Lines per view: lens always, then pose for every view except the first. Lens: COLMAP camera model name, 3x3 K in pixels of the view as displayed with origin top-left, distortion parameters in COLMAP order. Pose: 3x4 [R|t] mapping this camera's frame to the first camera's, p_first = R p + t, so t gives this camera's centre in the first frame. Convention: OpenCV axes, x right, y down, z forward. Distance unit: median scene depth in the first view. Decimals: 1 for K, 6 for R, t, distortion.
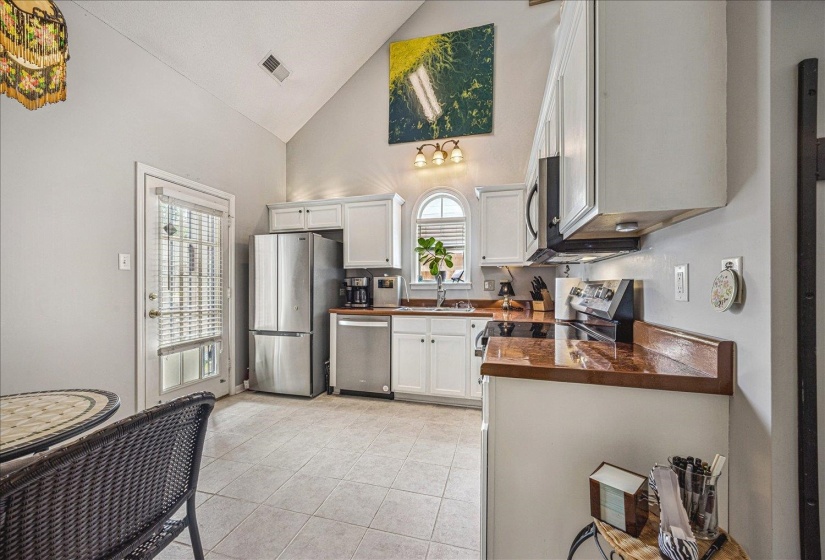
lens RADIAL K [[315.7, 0, 419.0], [0, 315.7, 285.5], [0, 0, 1]] dist [0.000881, 0.000022]
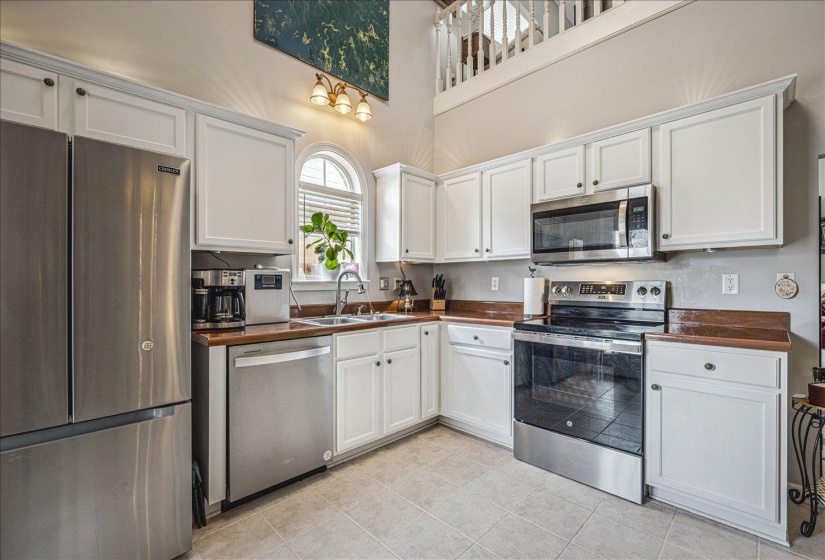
lens RADIAL K [[359.3, 0, 412.5], [0, 359.3, 280.0], [0, 0, 1]] dist [-0.001143, 0.000011]
pose [[0.506246, 0.004263, 0.862379, -0.550326], [-0.001572, 0.999991, -0.004021, -0.006321], [-0.862388, 0.000680, 0.506248, 0.455301]]
